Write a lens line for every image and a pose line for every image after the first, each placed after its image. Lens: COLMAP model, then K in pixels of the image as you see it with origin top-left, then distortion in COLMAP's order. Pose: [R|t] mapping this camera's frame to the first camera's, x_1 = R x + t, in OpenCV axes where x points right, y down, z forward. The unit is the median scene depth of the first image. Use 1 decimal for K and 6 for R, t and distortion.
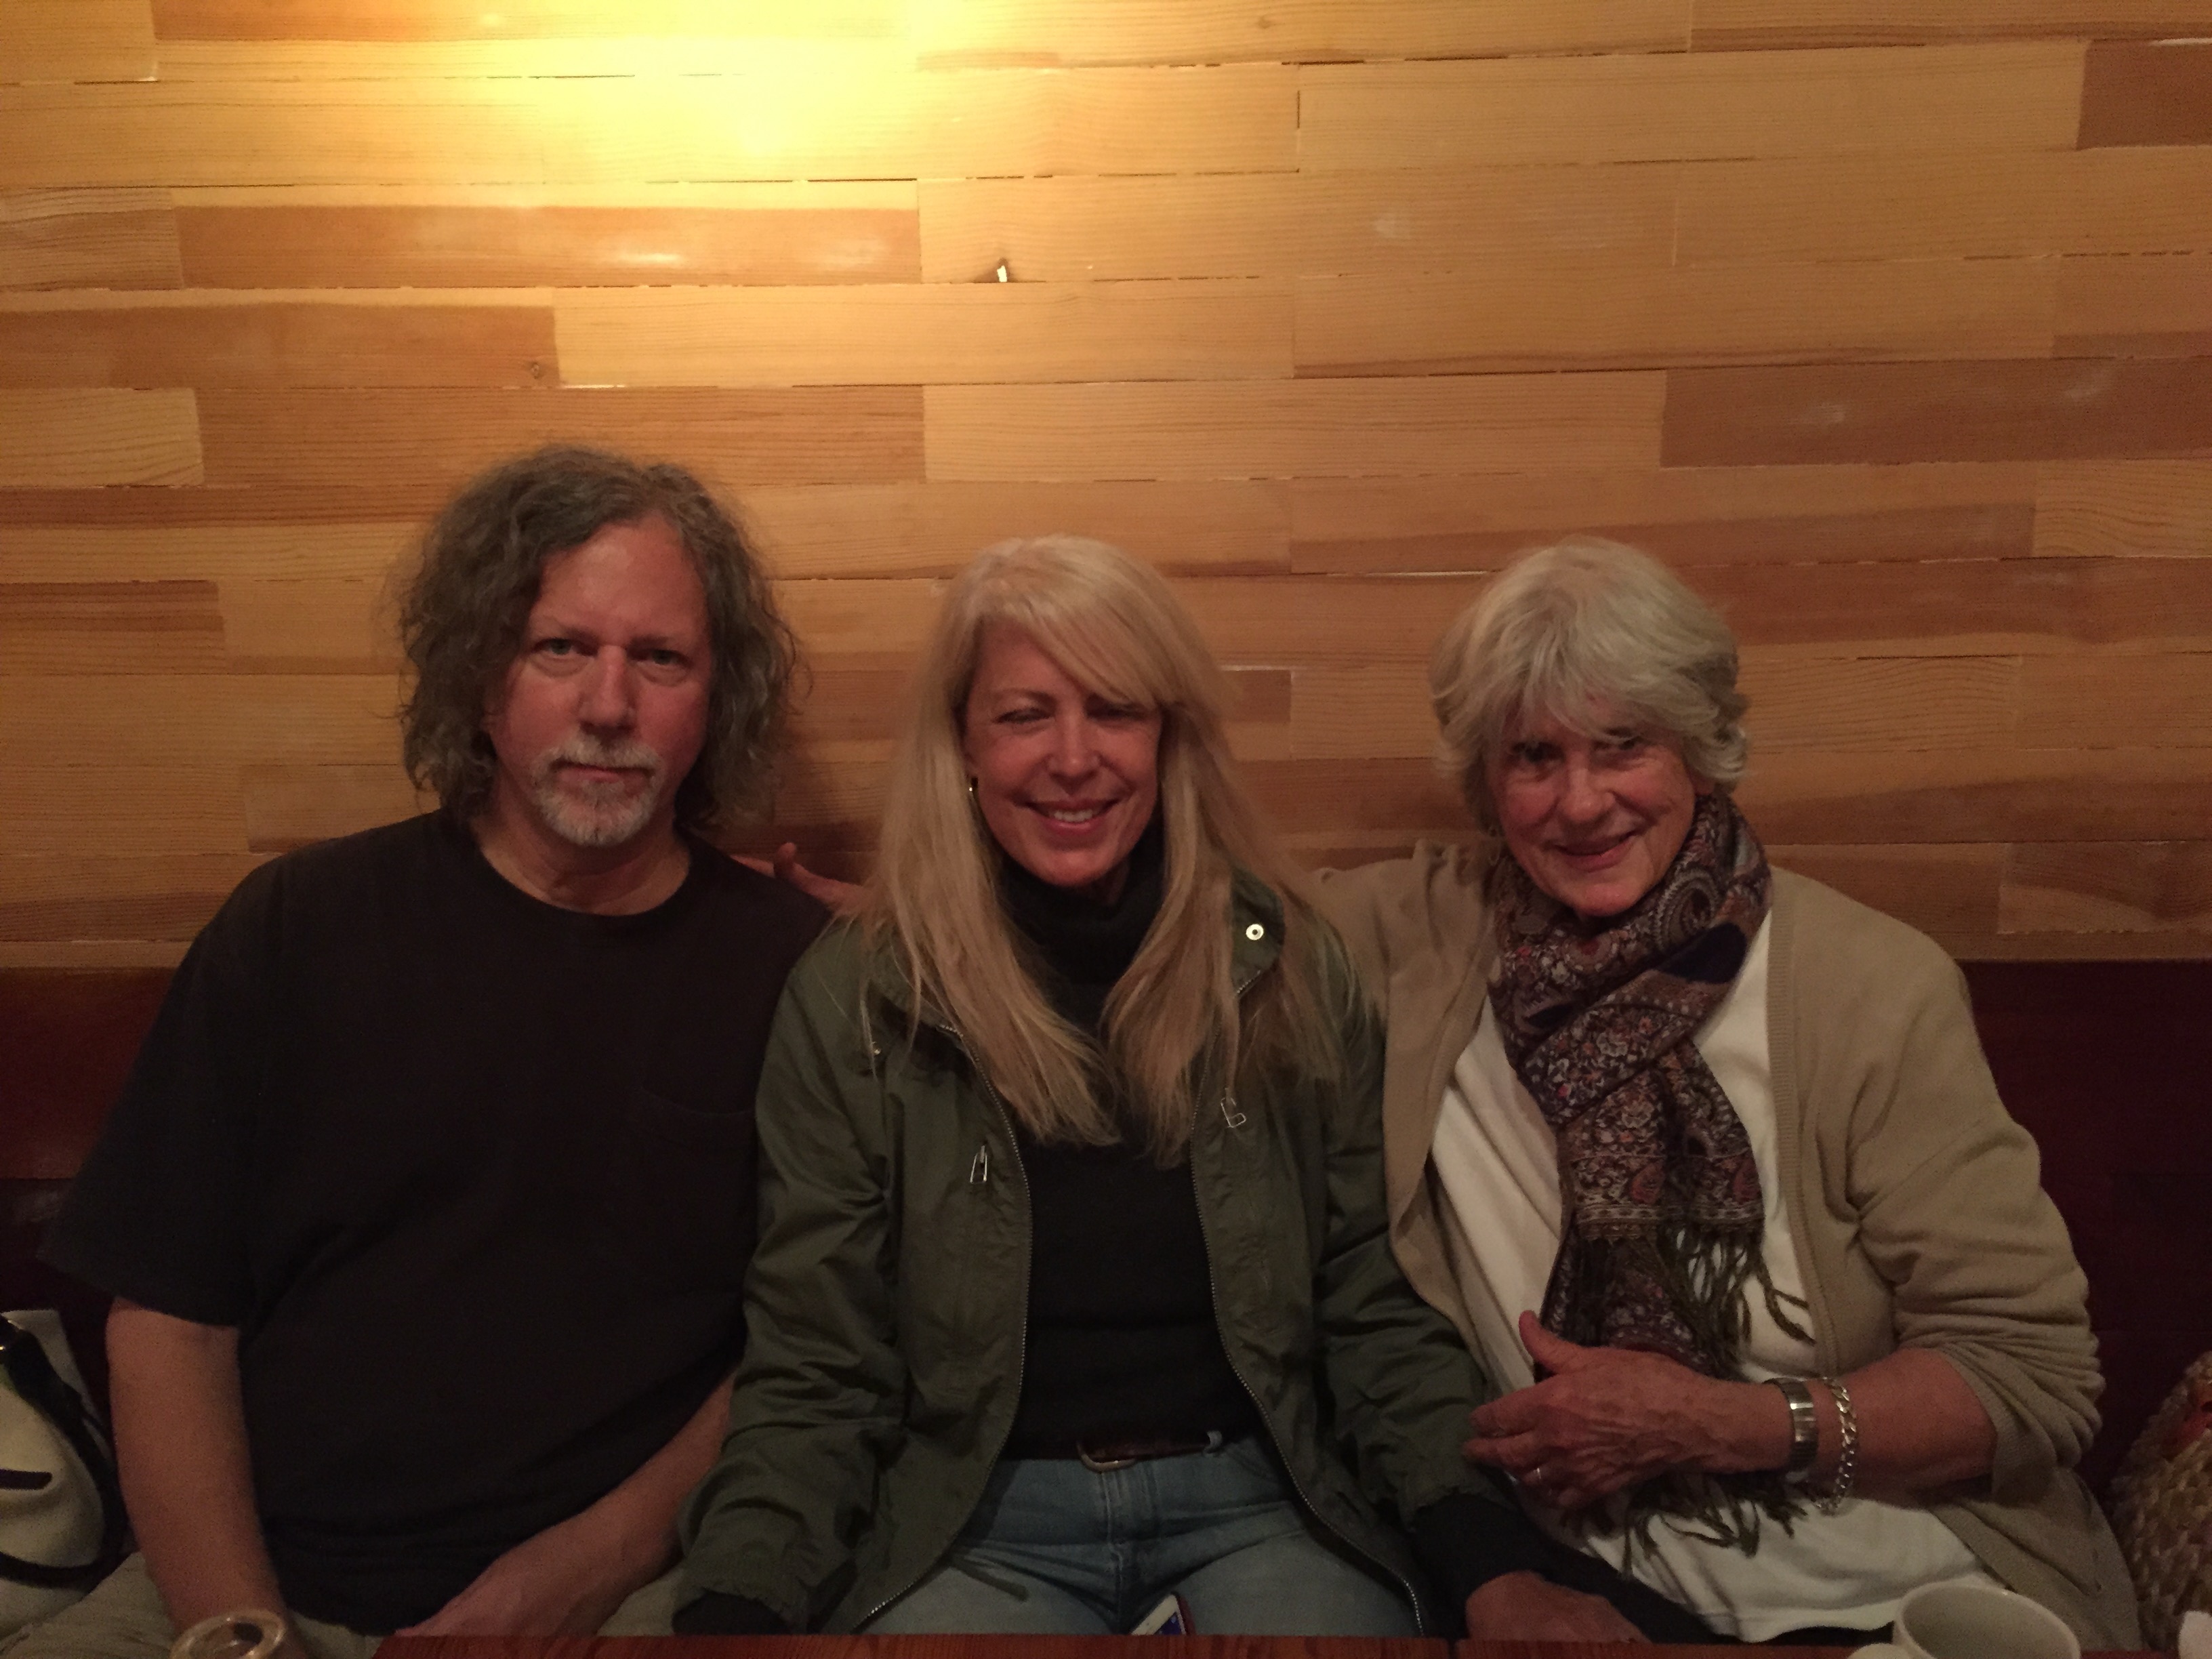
lens RADIAL K [[1866.6, 0, 1114.6], [0, 1866.6, 823.5], [0, 0, 1]] dist [0.007958, -0.003015]
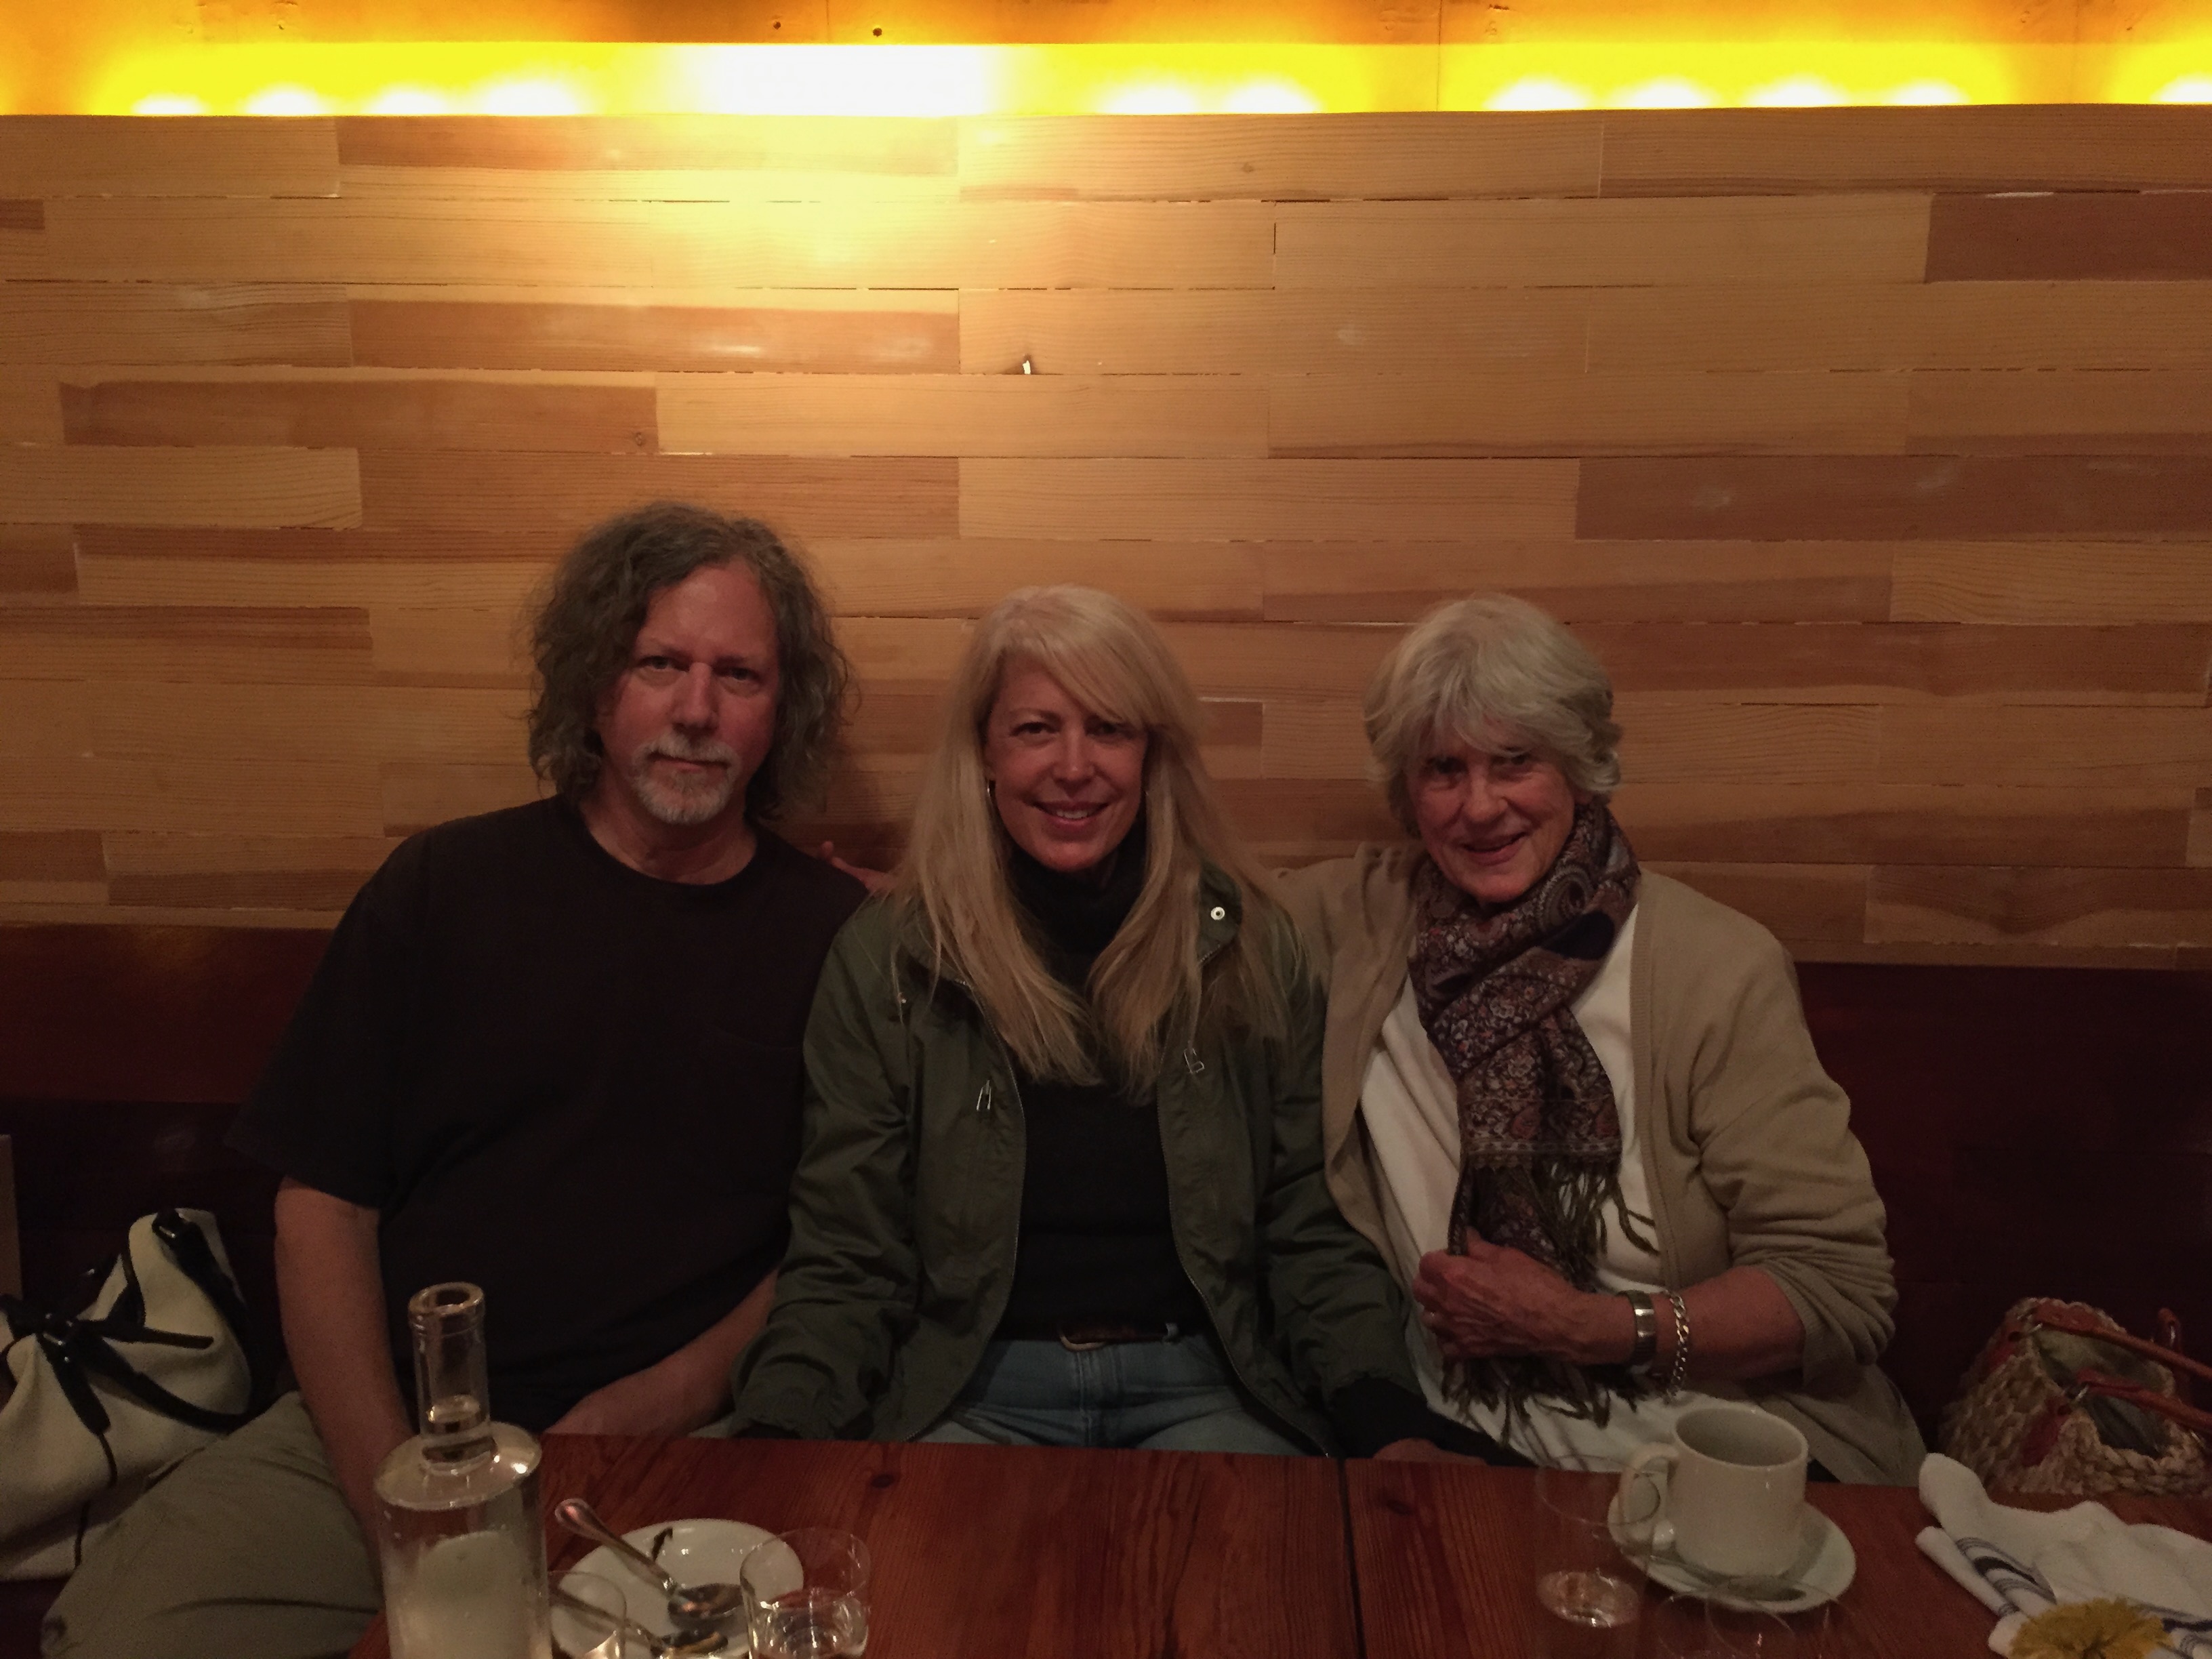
lens RADIAL K [[1866.6, 0, 1099.1], [0, 1866.6, 834.2], [0, 0, 1]] dist [0.007958, -0.003015]
pose [[0.999155, 0.026239, -0.031643, 0.036212], [-0.027068, 0.999294, -0.026053, 0.040900], [0.030938, 0.026888, 0.999160, -0.217568]]
